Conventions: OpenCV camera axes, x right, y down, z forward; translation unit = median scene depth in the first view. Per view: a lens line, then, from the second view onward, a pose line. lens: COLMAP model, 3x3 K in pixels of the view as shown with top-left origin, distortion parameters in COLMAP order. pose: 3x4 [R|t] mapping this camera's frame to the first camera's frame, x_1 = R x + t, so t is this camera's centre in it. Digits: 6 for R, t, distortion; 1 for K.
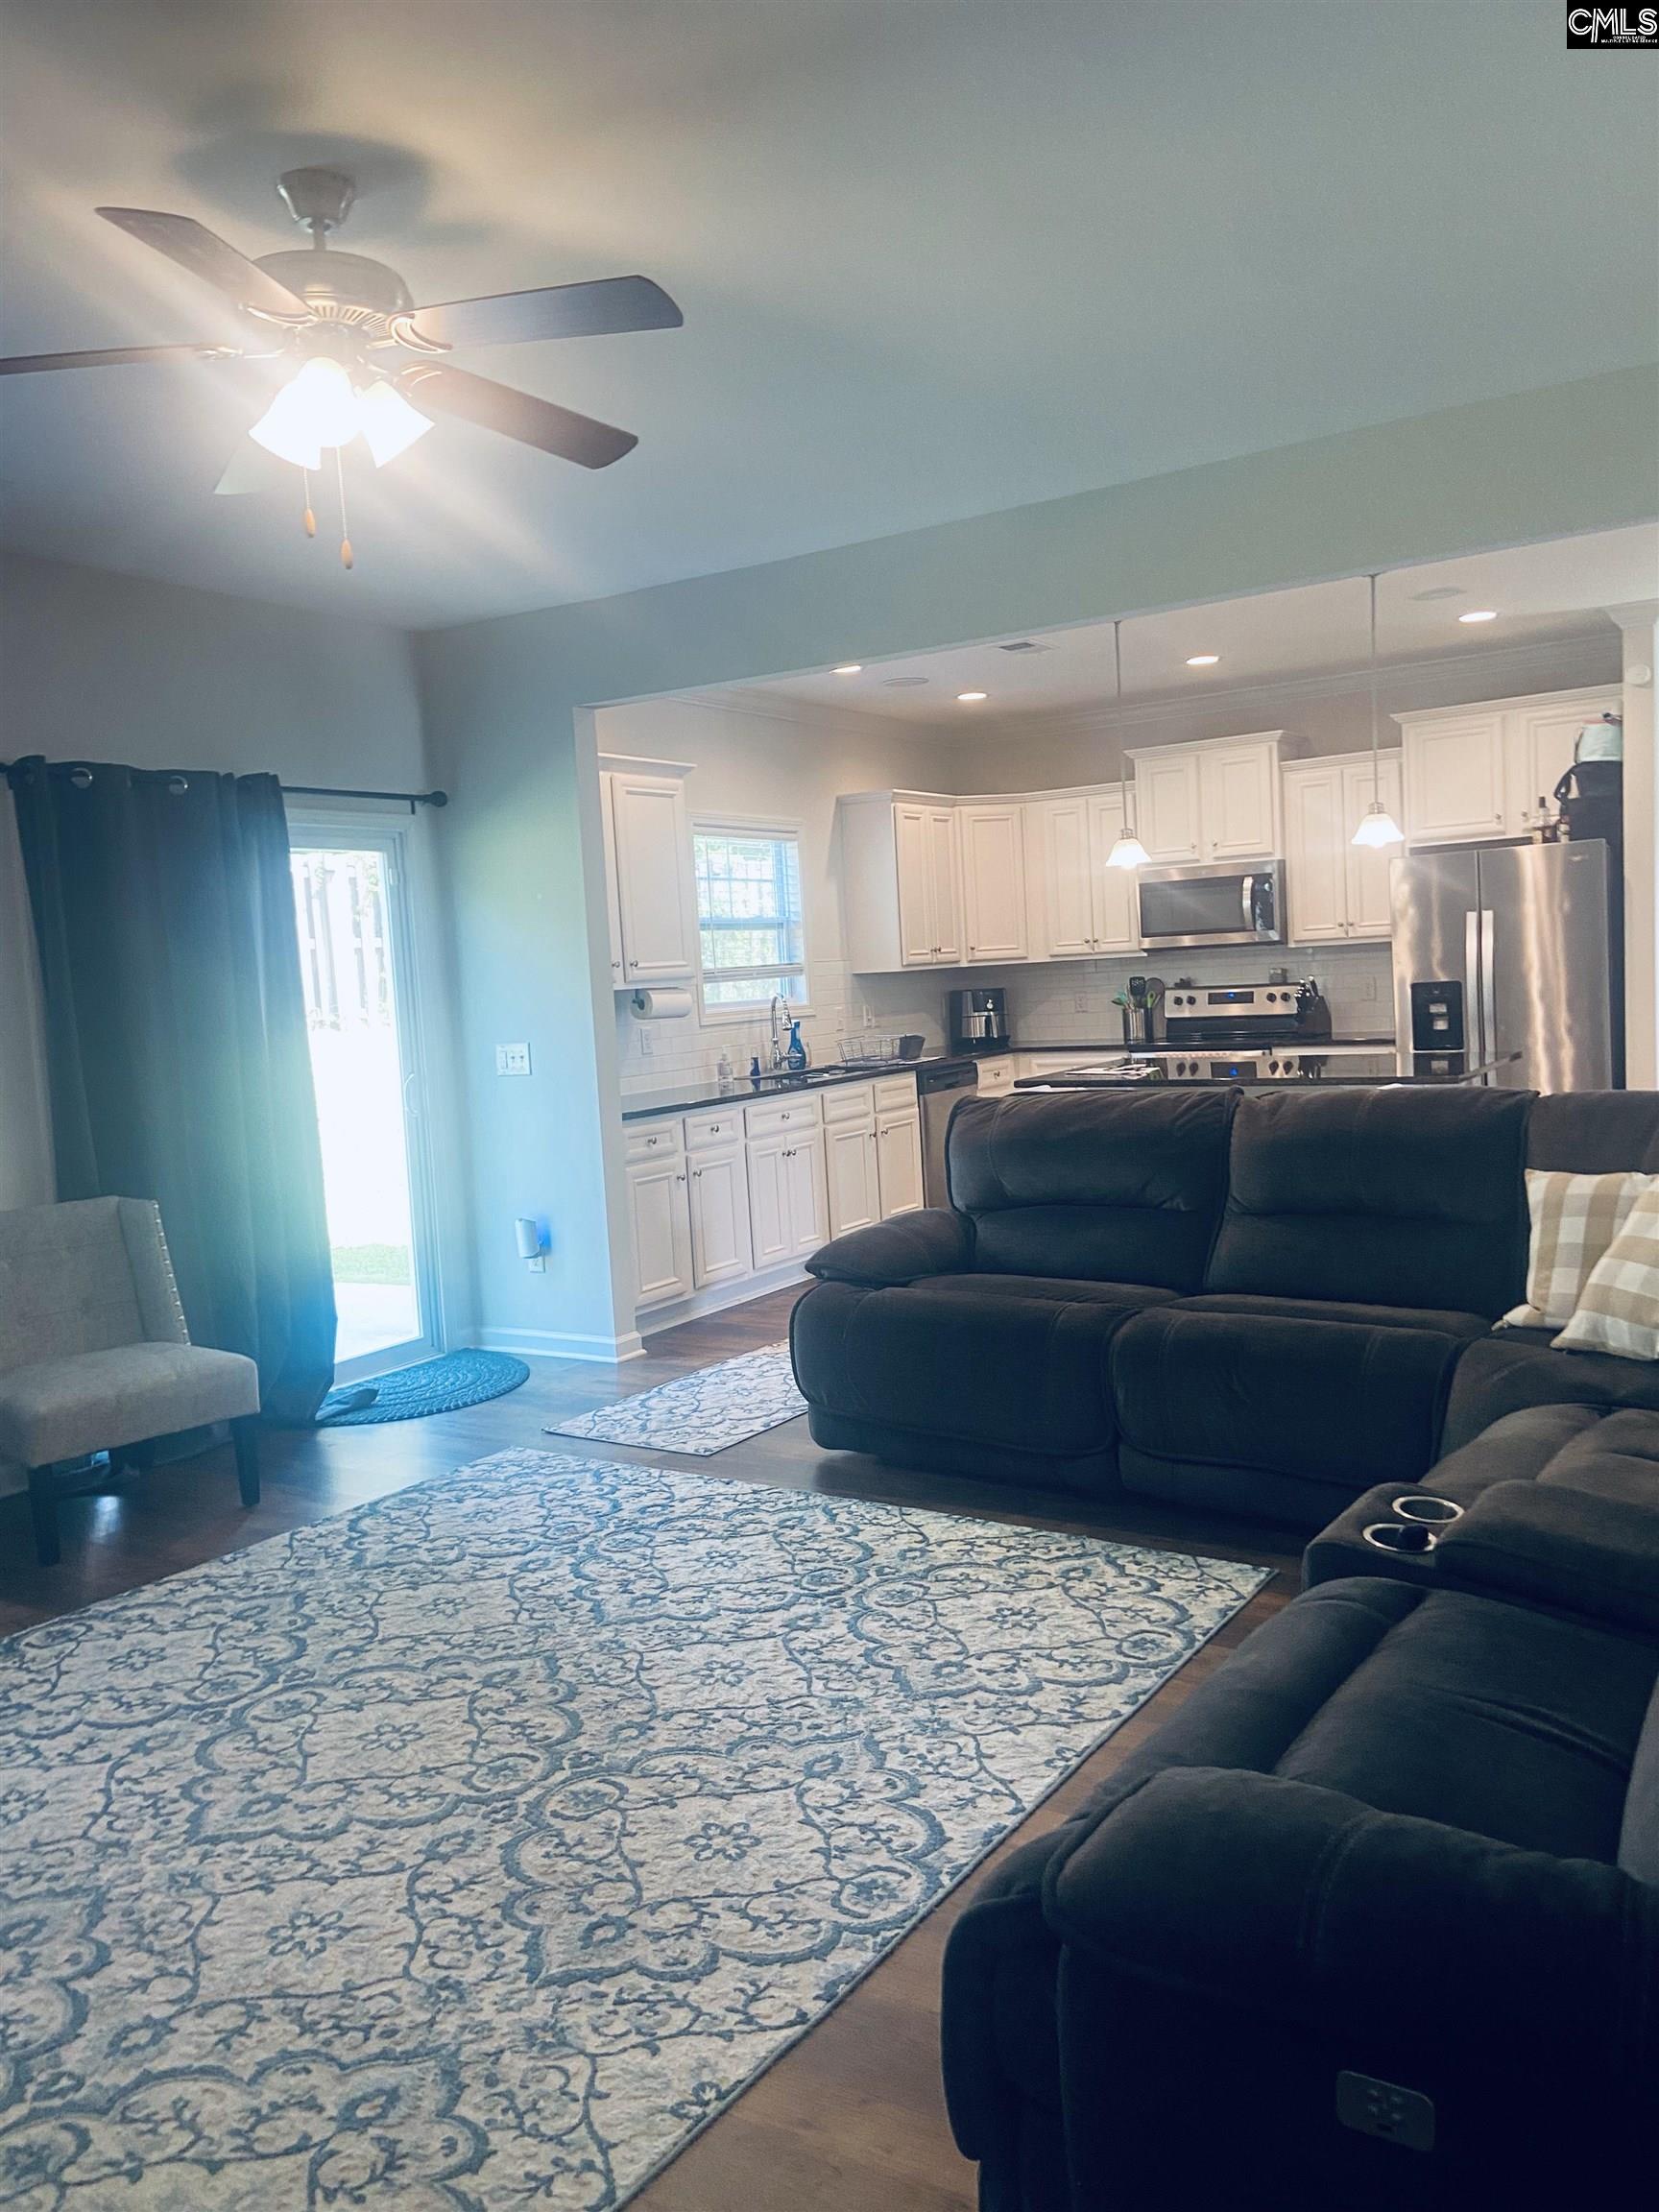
lens RADIAL K [[1663.0, 0, 829.1], [0, 1663.0, 1096.9], [0, 0, 1]] dist [0.109317, -0.132624]
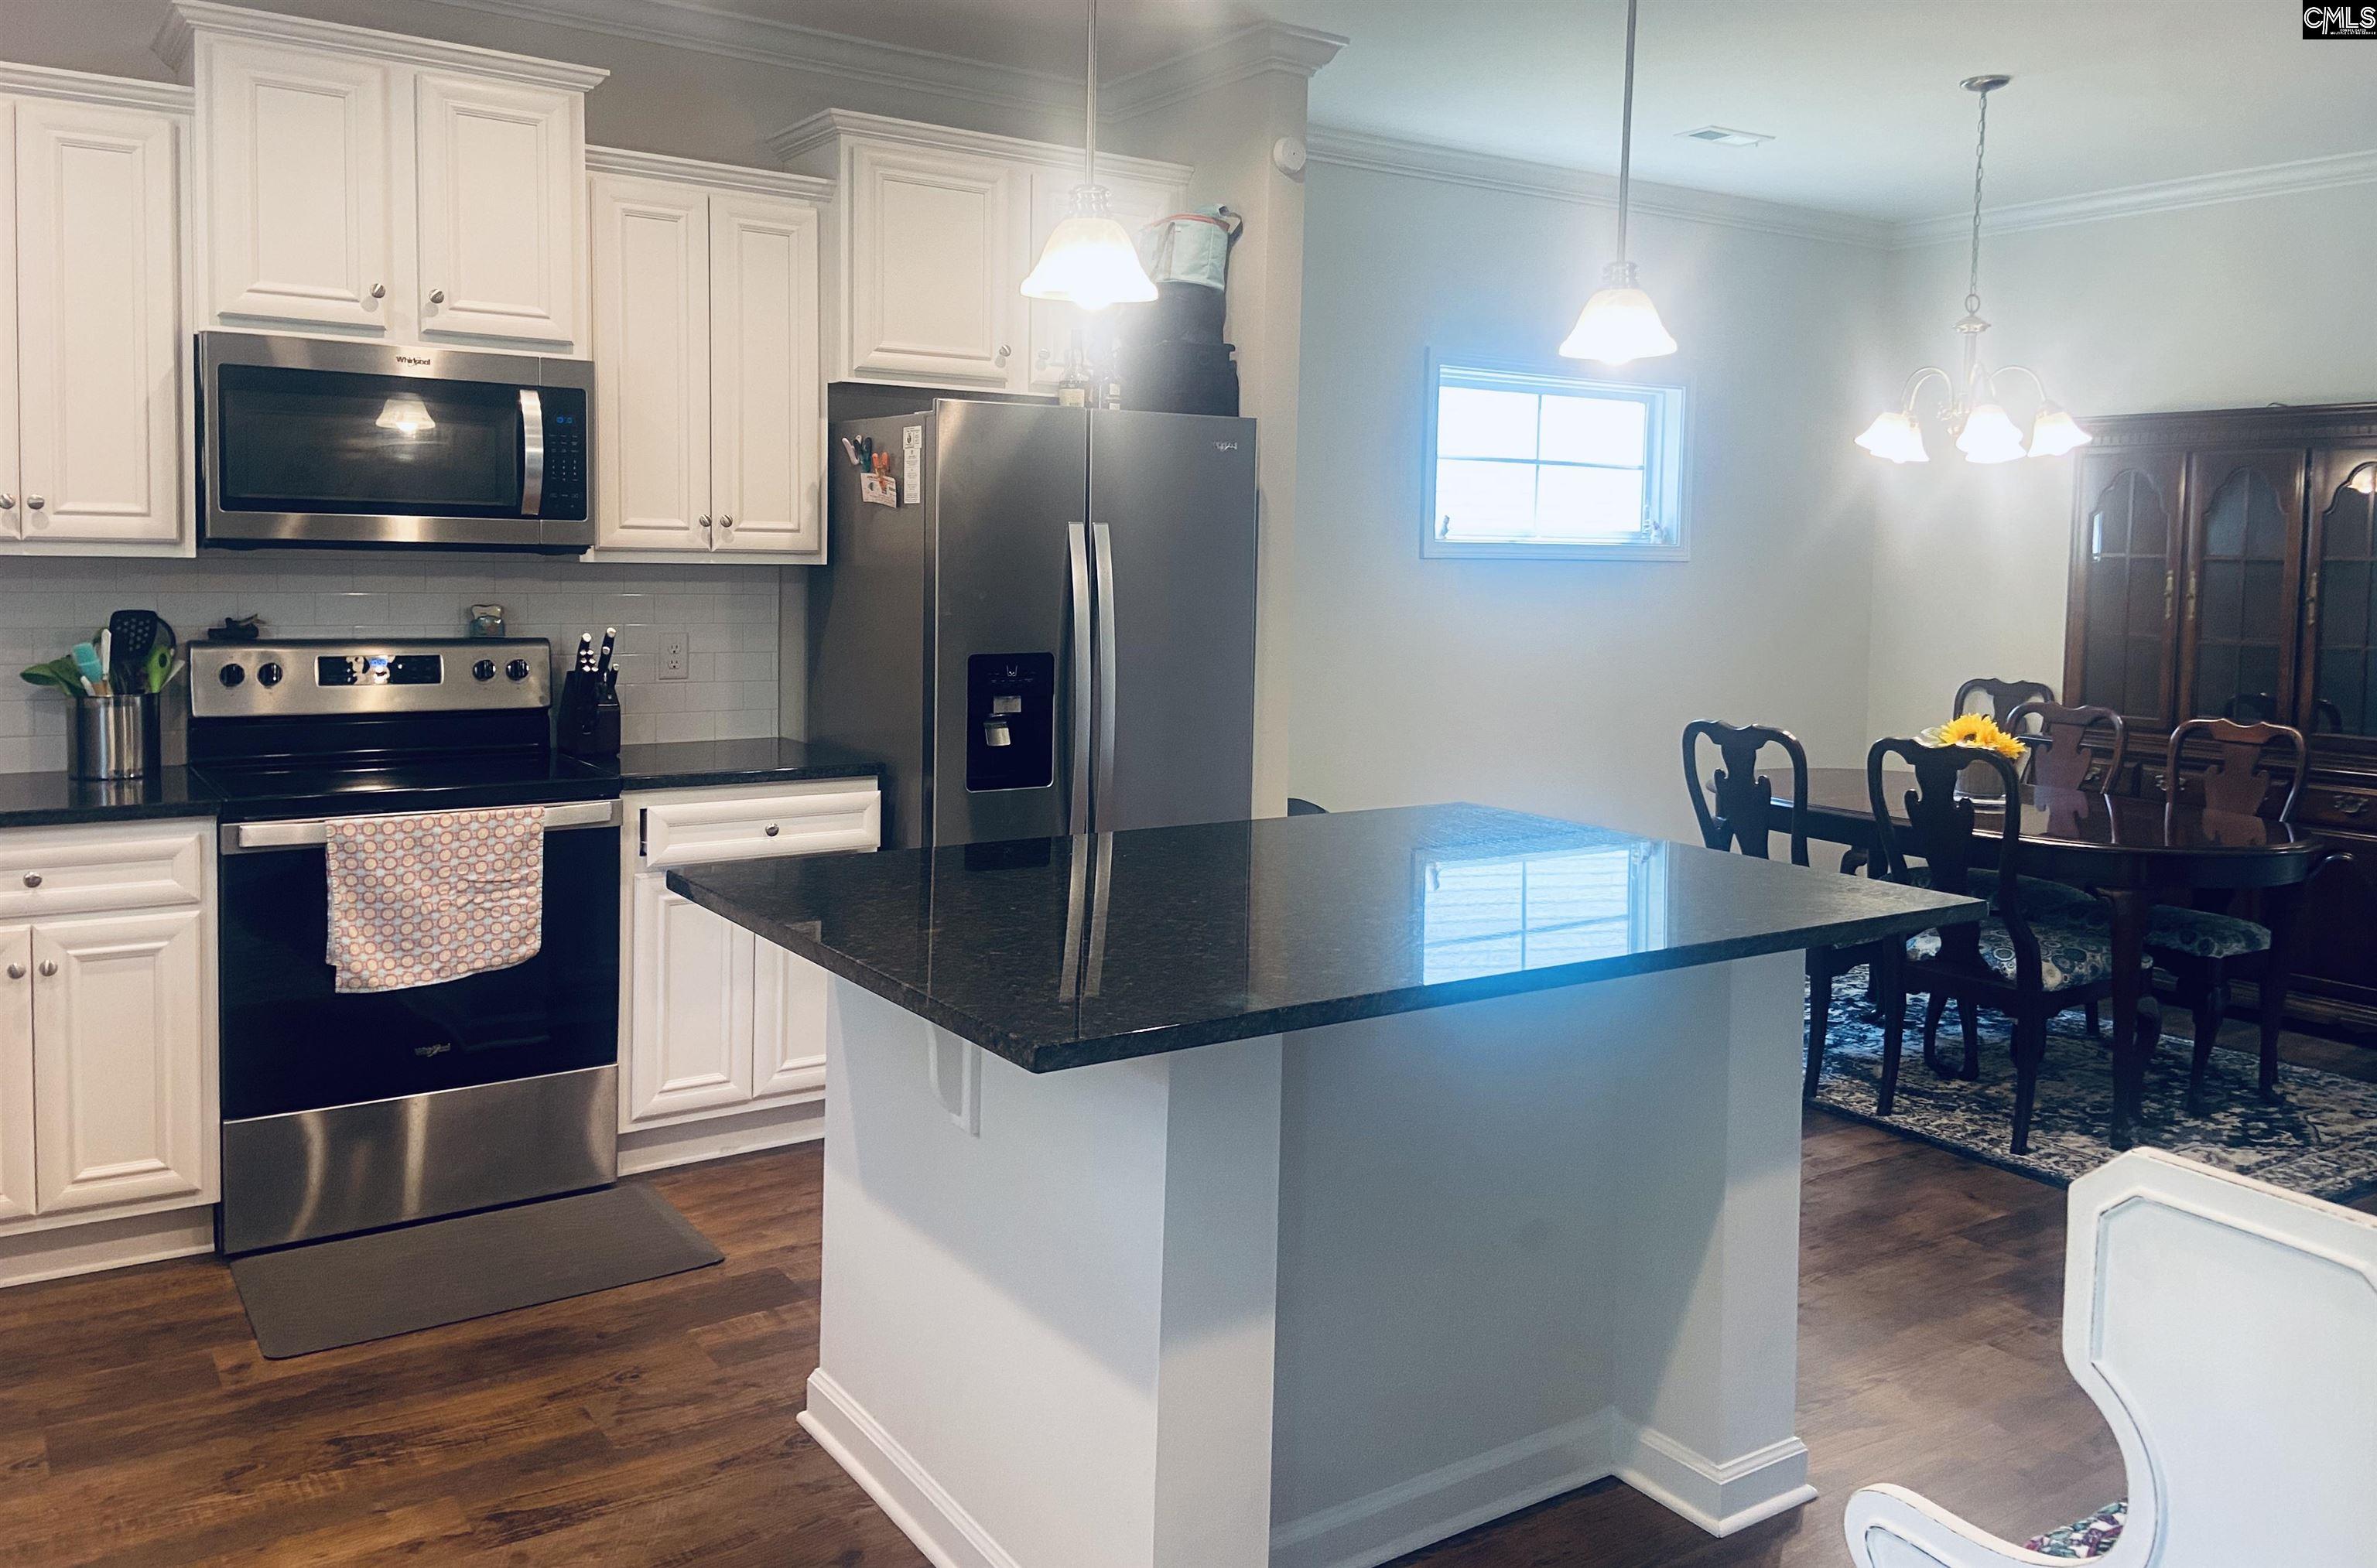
lens RADIAL K [[1789.6, 0, 1169.0], [0, 1789.6, 656.0], [0, 0, 1]] dist [0.082142, -0.093289]
pose [[0.405027, 0.010258, 0.914247, -0.214780], [0.030075, 0.999246, -0.024536, -0.101065], [-0.913810, 0.037434, 0.404414, 1.407752]]
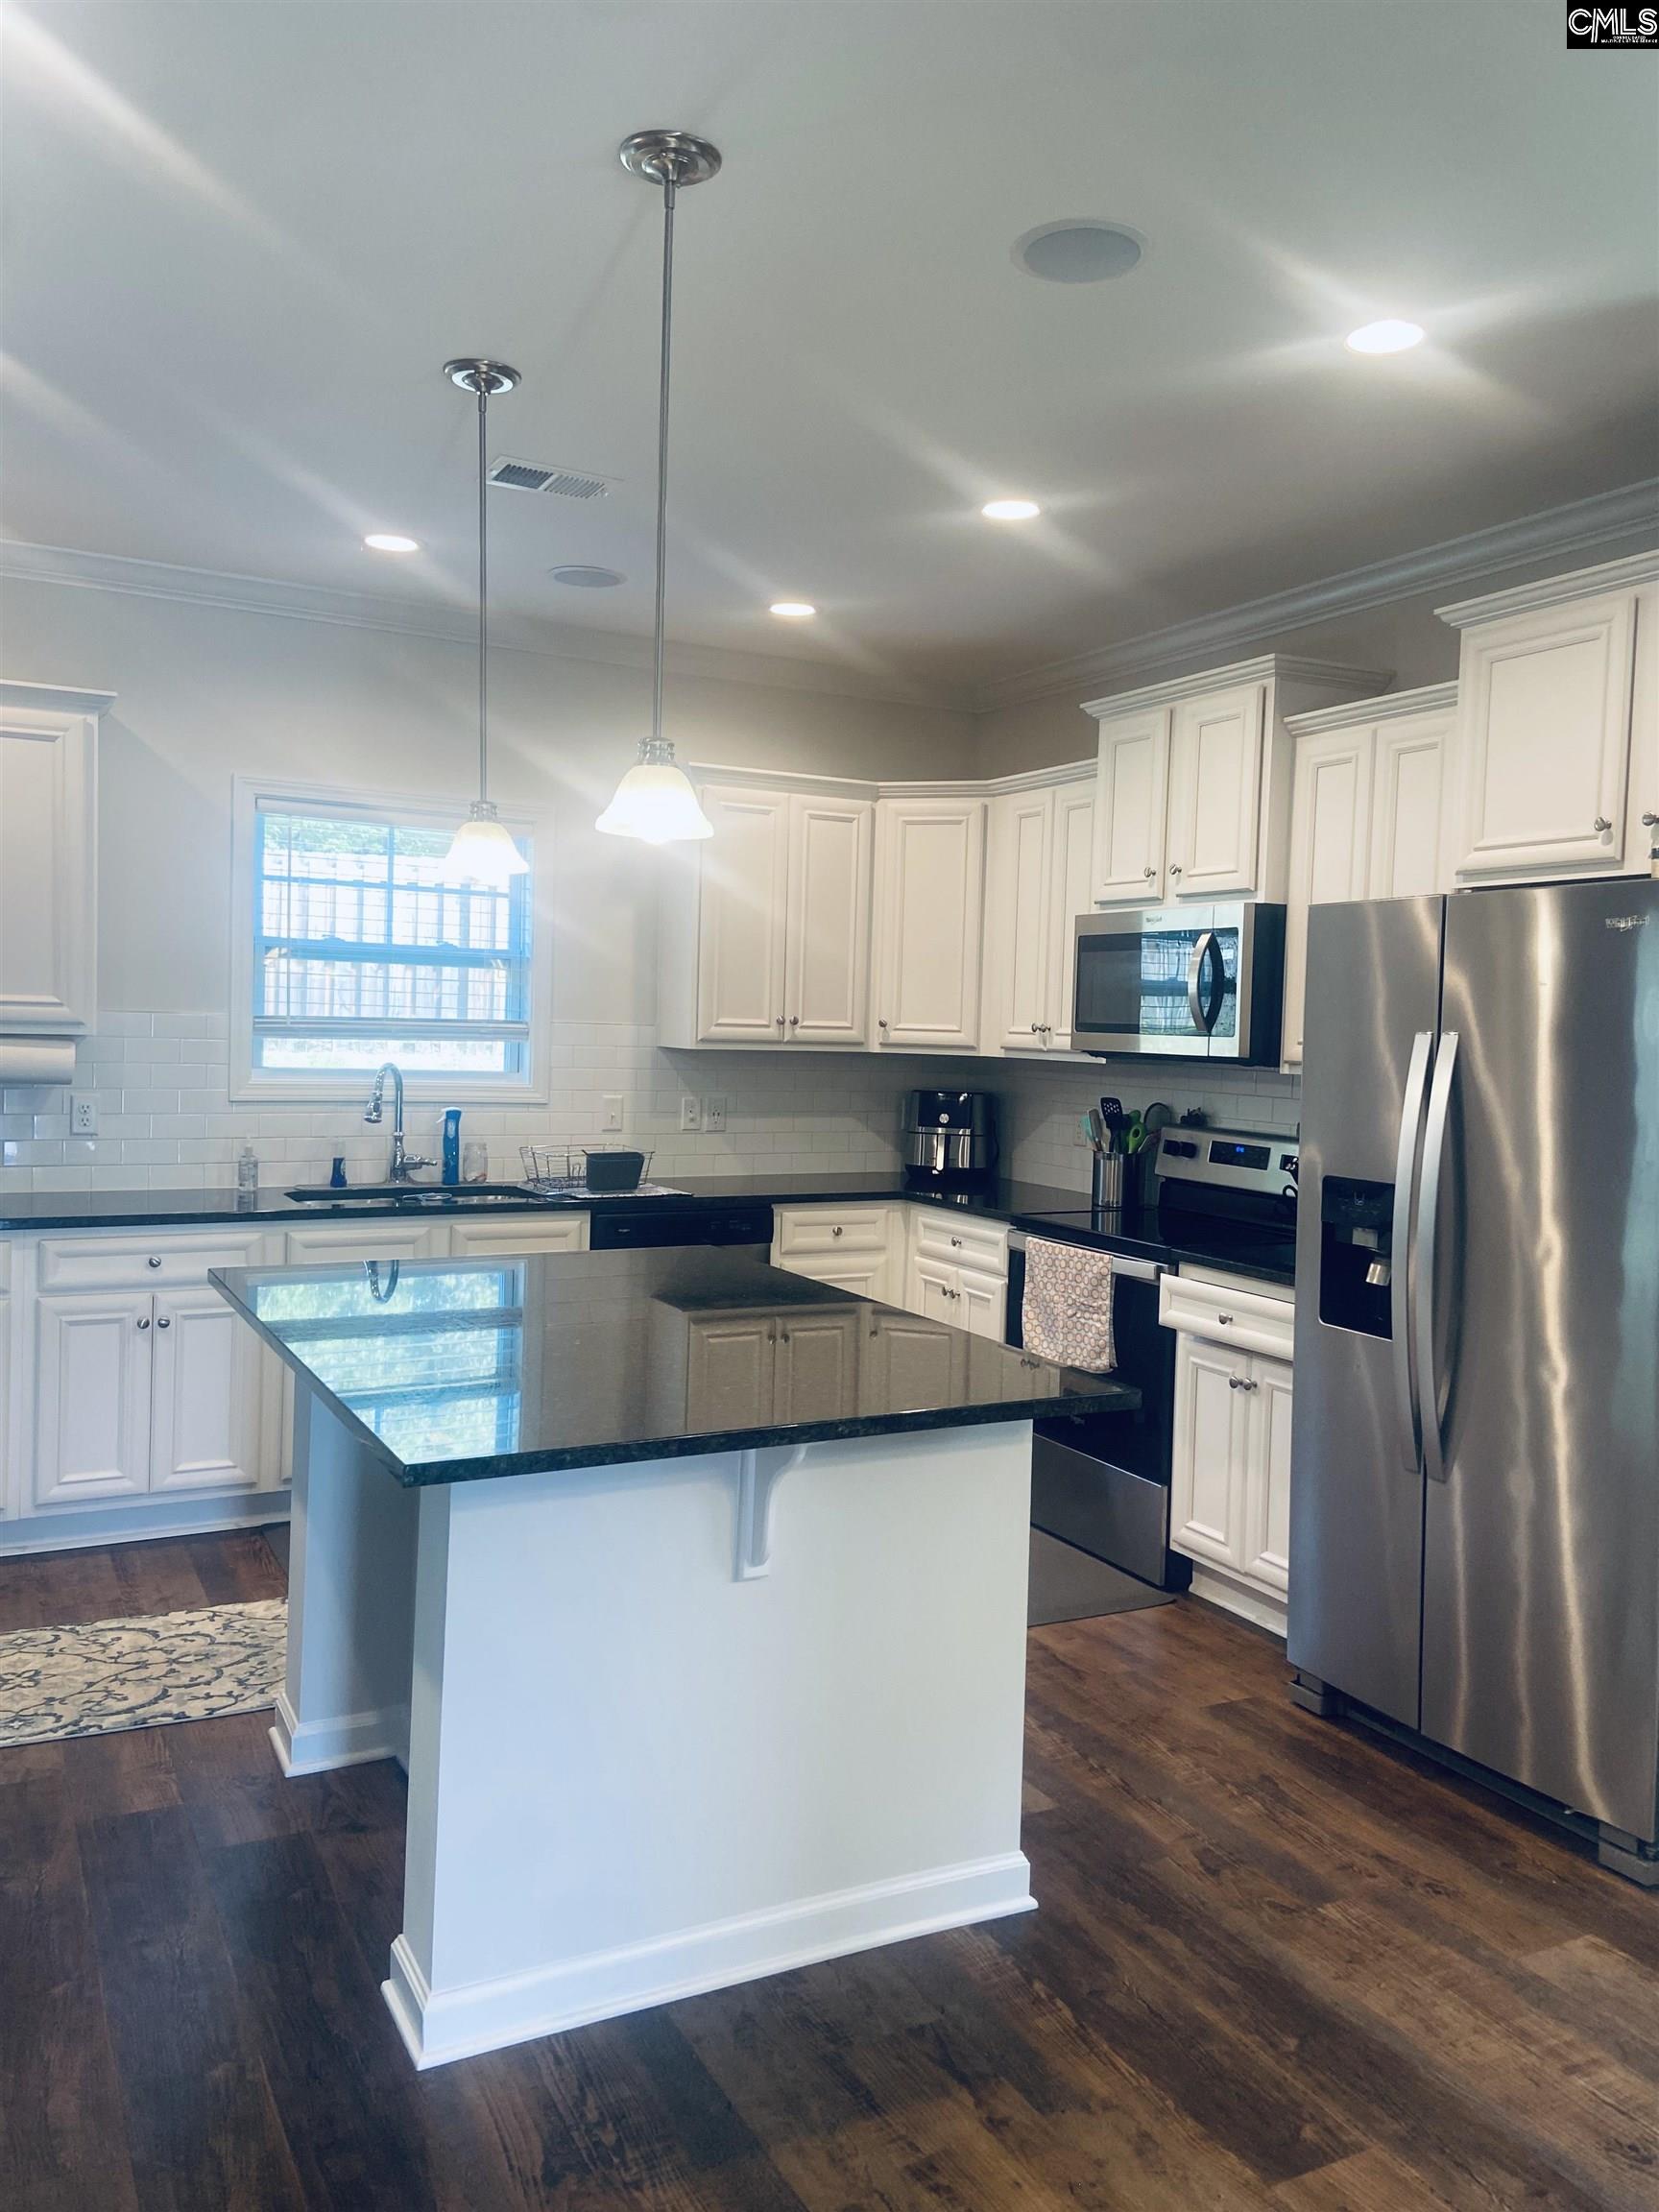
lens RADIAL K [[1663.0, 0, 858.3], [0, 1663.0, 1084.4], [0, 0, 1]] dist [0.109317, -0.132624]
pose [[0.868390, 0.102099, -0.485257, 0.876103], [-0.118754, 0.992917, -0.003603, -0.144914], [0.481452, 0.060755, 0.874364, 1.025480]]
